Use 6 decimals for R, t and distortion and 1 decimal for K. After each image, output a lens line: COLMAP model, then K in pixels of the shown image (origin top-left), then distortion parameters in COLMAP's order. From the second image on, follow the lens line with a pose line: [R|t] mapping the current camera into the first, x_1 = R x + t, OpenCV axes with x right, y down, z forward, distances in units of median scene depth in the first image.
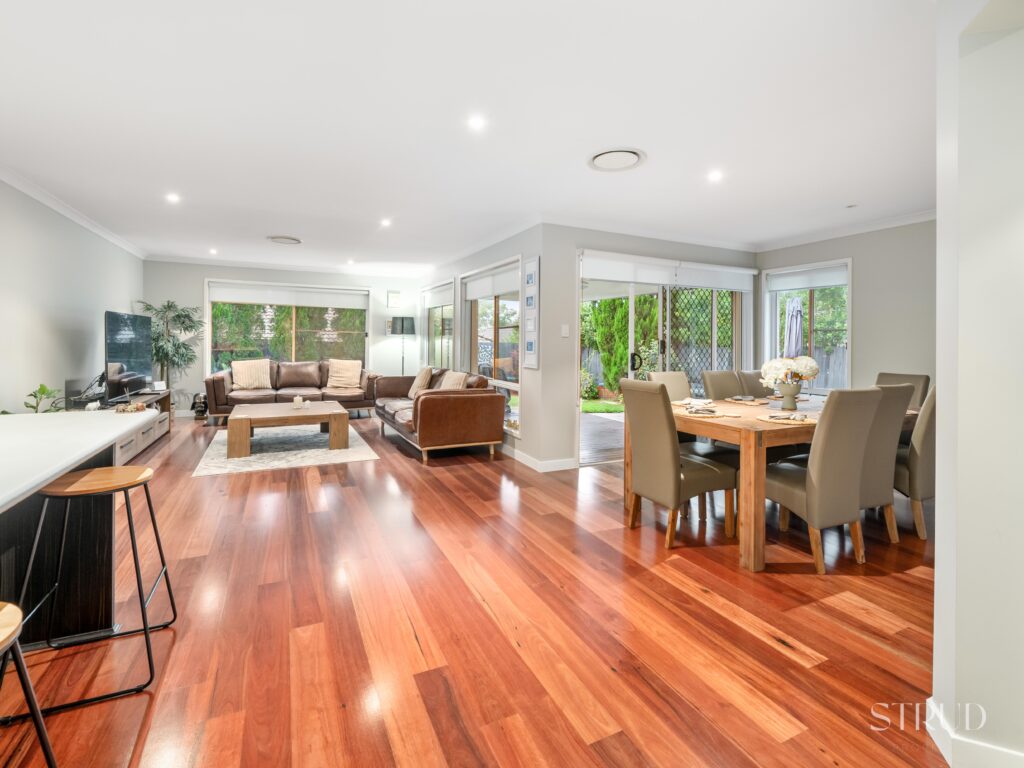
lens RADIAL K [[486.6, 0, 519.4], [0, 486.6, 345.5], [0, 0, 1]] dist [-0.000747, -0.000186]
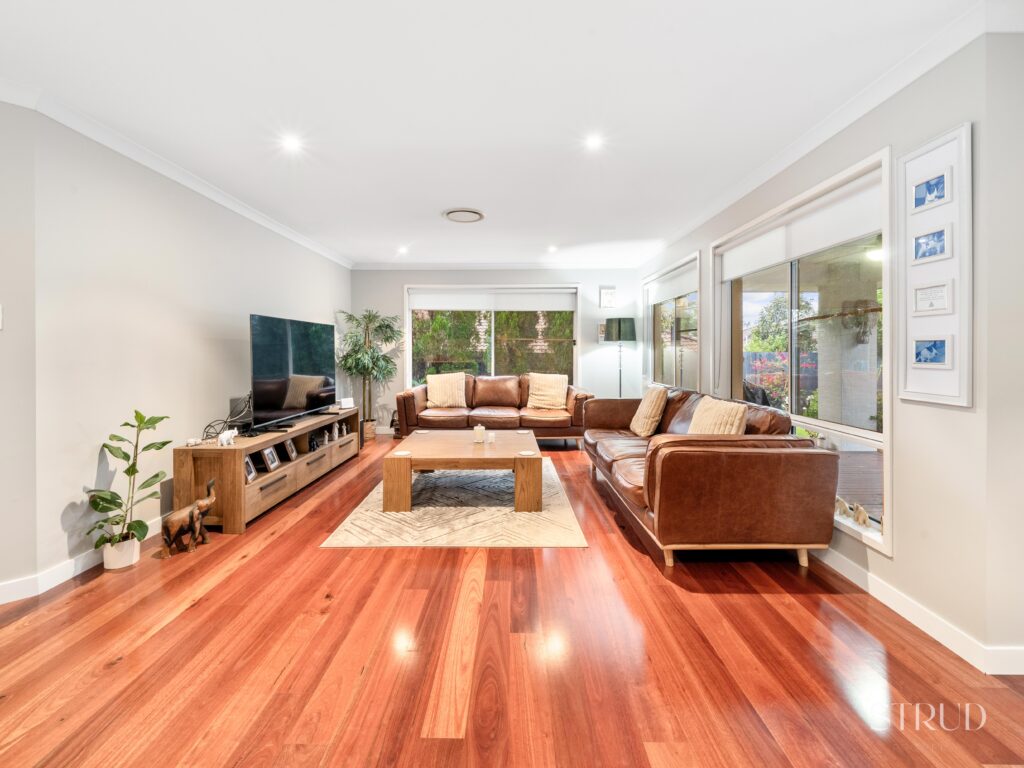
lens RADIAL K [[464.5, 0, 506.4], [0, 464.5, 358.2], [0, 0, 1]] dist [-0.001149, -0.000256]
pose [[0.893517, -0.007974, -0.448958, -0.096018], [0.009010, 0.999959, 0.000171, 0.003293], [0.448939, -0.004197, 0.893553, 0.360526]]
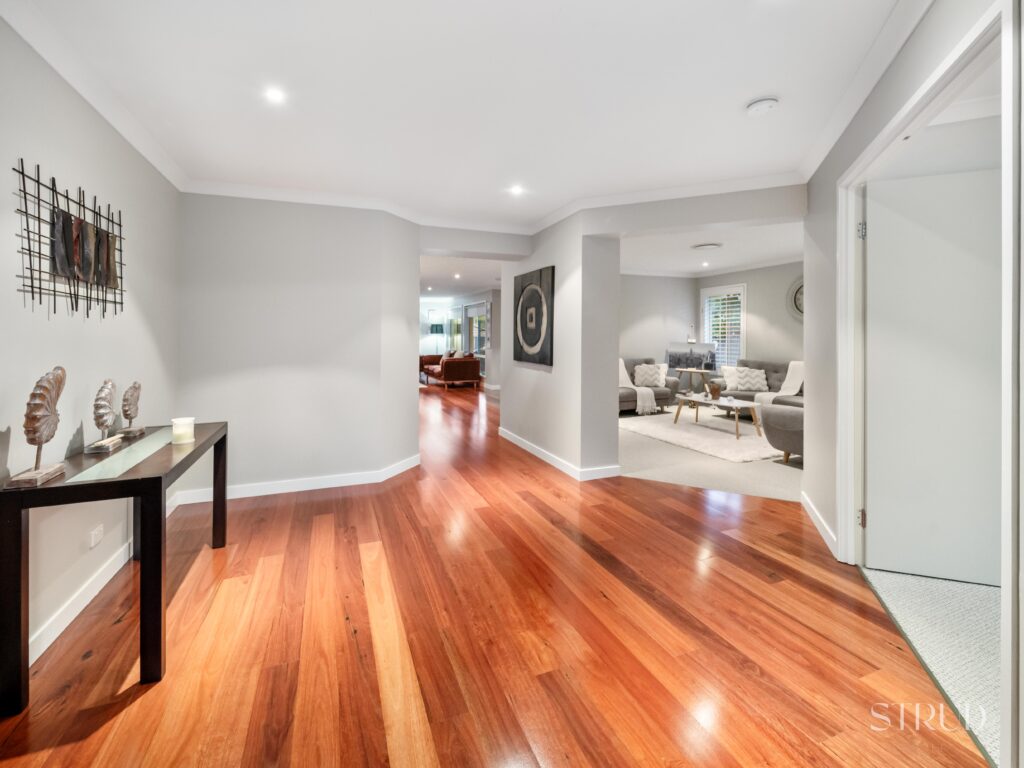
lens RADIAL K [[446.7, 0, 507.4], [0, 446.7, 344.9], [0, 0, 1]] dist [0.000798, 0.000064]
pose [[0.996743, -0.009332, -0.080098, 0.223413], [0.010412, 0.999860, 0.013068, 0.001639], [0.079965, -0.013859, 0.996701, -0.918085]]
